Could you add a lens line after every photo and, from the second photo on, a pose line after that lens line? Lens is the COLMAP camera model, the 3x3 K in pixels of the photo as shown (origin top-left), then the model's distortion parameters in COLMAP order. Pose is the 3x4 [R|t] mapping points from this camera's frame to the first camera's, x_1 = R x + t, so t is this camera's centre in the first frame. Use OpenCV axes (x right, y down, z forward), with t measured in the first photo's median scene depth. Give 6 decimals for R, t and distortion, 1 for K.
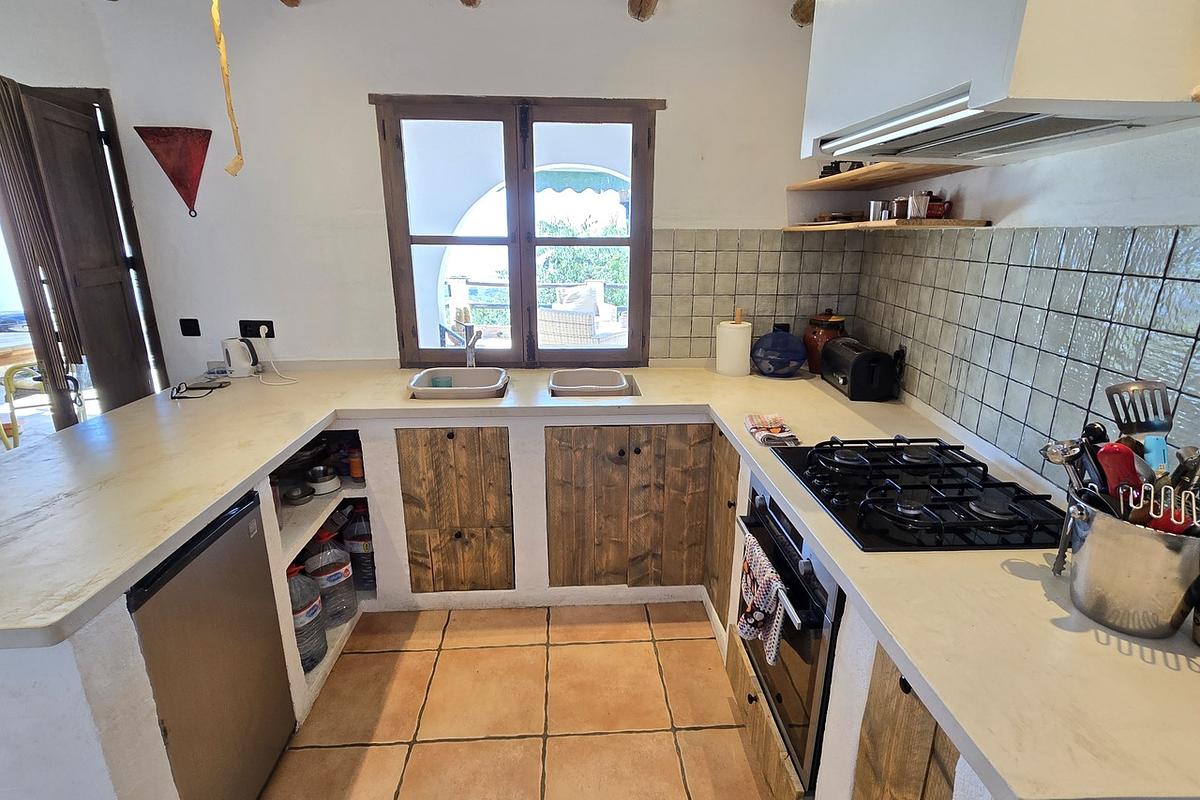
lens RADIAL K [[584.7, 0, 600.0], [0, 584.7, 400.0], [0, 0, 1]] dist [0.000734, 0.000027]
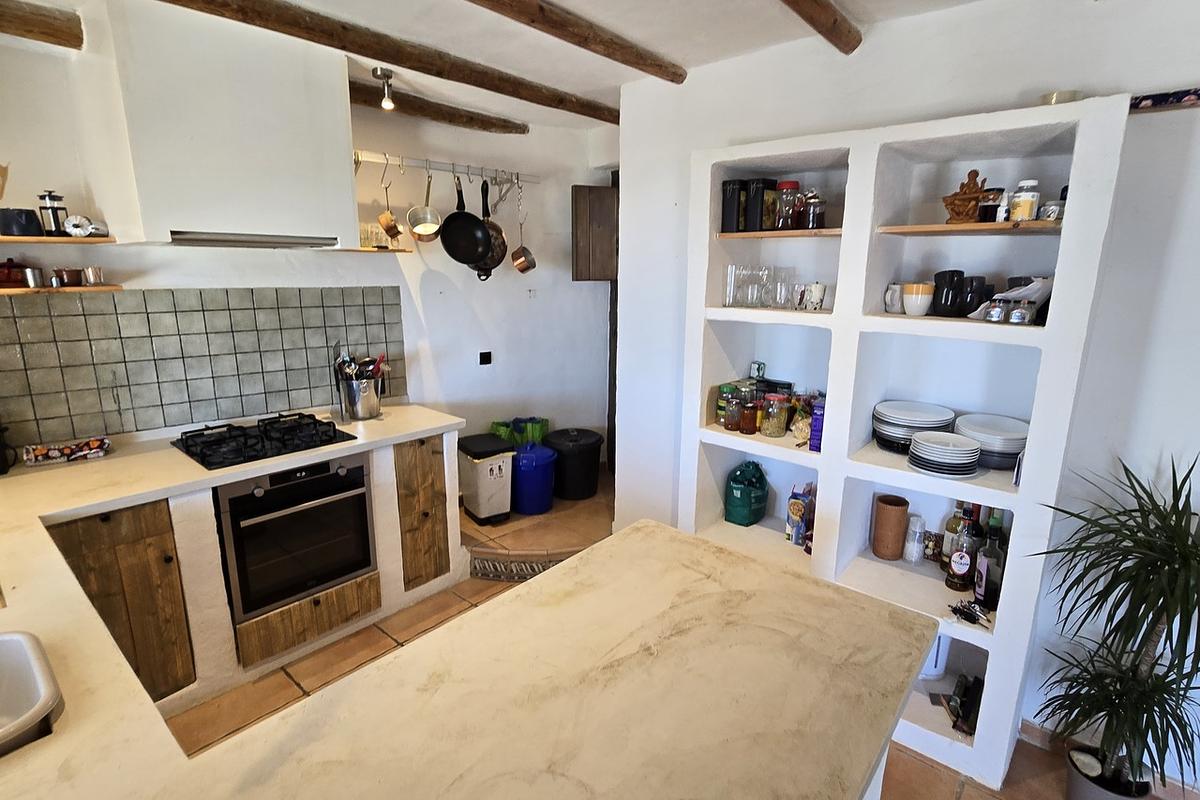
lens RADIAL K [[584.7, 0, 600.0], [0, 584.7, 400.0], [0, 0, 1]] dist [0.000734, 0.000027]
pose [[-0.725836, -0.165619, 0.667632, -0.796569], [0.176109, 0.893491, 0.413109, -0.298334], [-0.664942, 0.417425, -0.619361, 0.834490]]
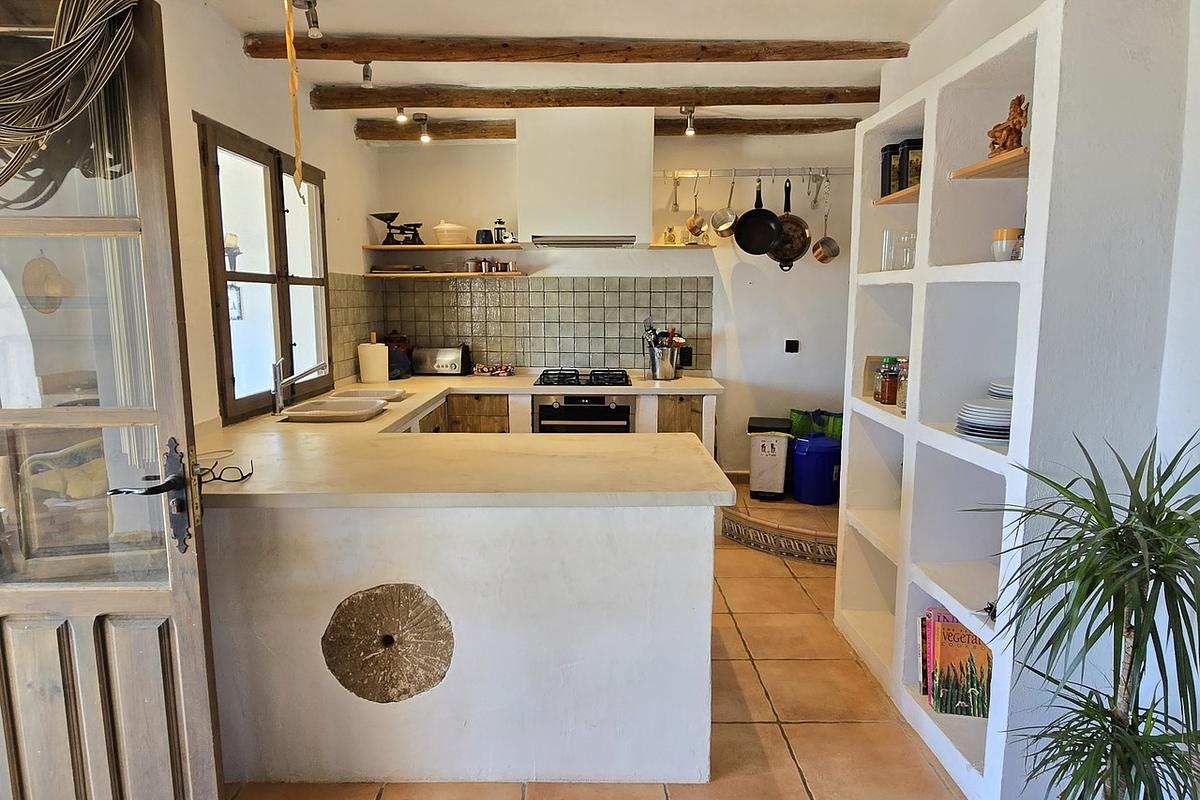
lens RADIAL K [[698.7, 0, 600.0], [0, 698.7, 400.0], [0, 0, 1]] dist [0.000976, -0.000240]
pose [[0.043374, -0.150050, 0.987727, -1.436119], [0.275527, 0.952112, 0.132540, -0.084418], [-0.960314, 0.266396, 0.082640, 0.443145]]
